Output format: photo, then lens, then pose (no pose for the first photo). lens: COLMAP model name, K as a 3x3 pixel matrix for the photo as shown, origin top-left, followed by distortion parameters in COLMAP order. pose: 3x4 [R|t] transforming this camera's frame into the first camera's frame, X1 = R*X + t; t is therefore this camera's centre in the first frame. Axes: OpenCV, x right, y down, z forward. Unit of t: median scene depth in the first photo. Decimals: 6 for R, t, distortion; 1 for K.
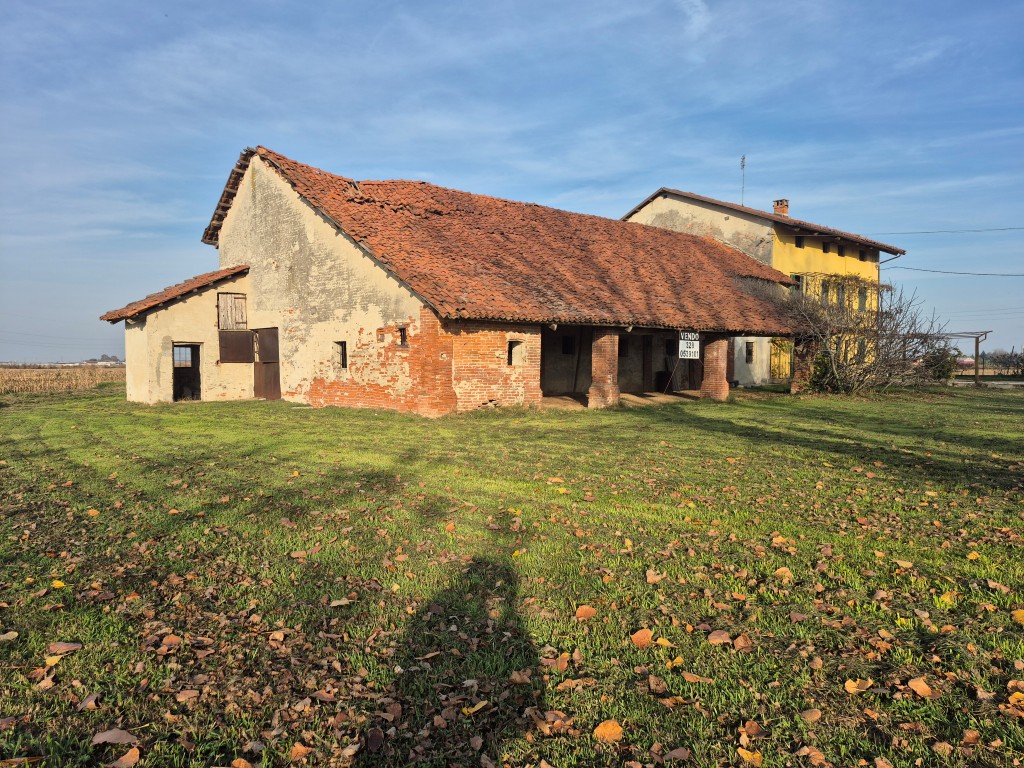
lens RADIAL K [[698.3, 0, 495.2], [0, 698.3, 380.5], [0, 0, 1]] dist [0.136087, -0.201925]
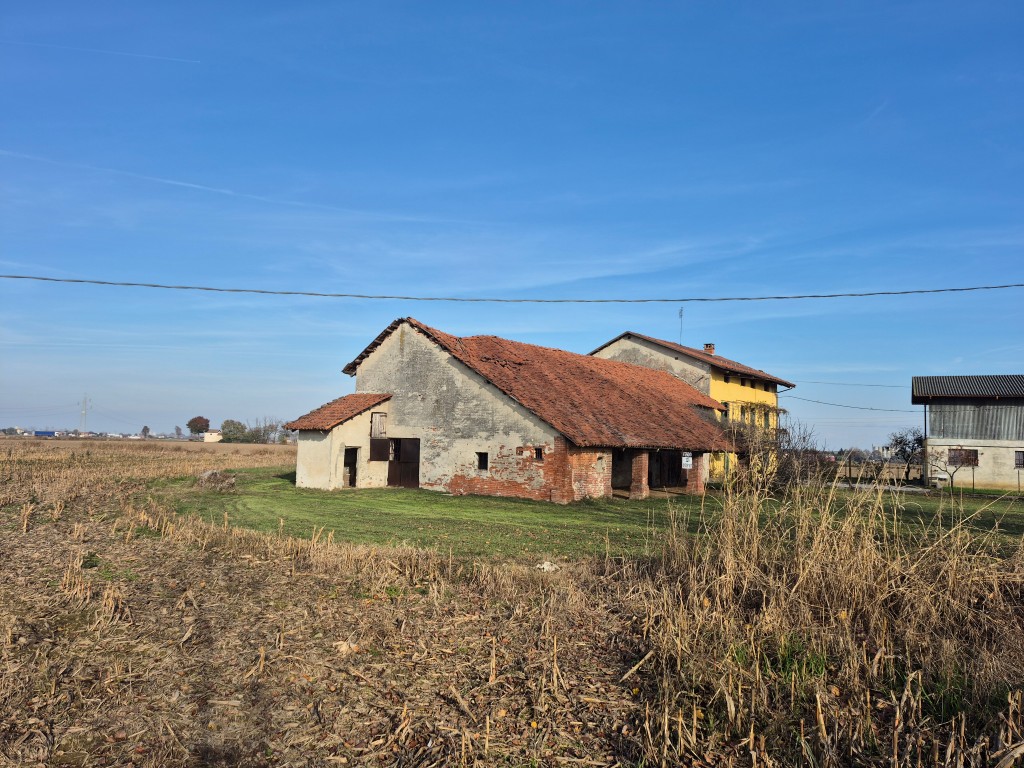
lens RADIAL K [[709.6, 0, 508.8], [0, 709.6, 379.2], [0, 0, 1]] dist [0.098282, -0.110190]
pose [[0.985975, 0.048075, 0.159821, -0.371201], [-0.028939, 0.992355, -0.119974, -0.025788], [-0.164367, 0.113666, 0.979828, -0.511714]]
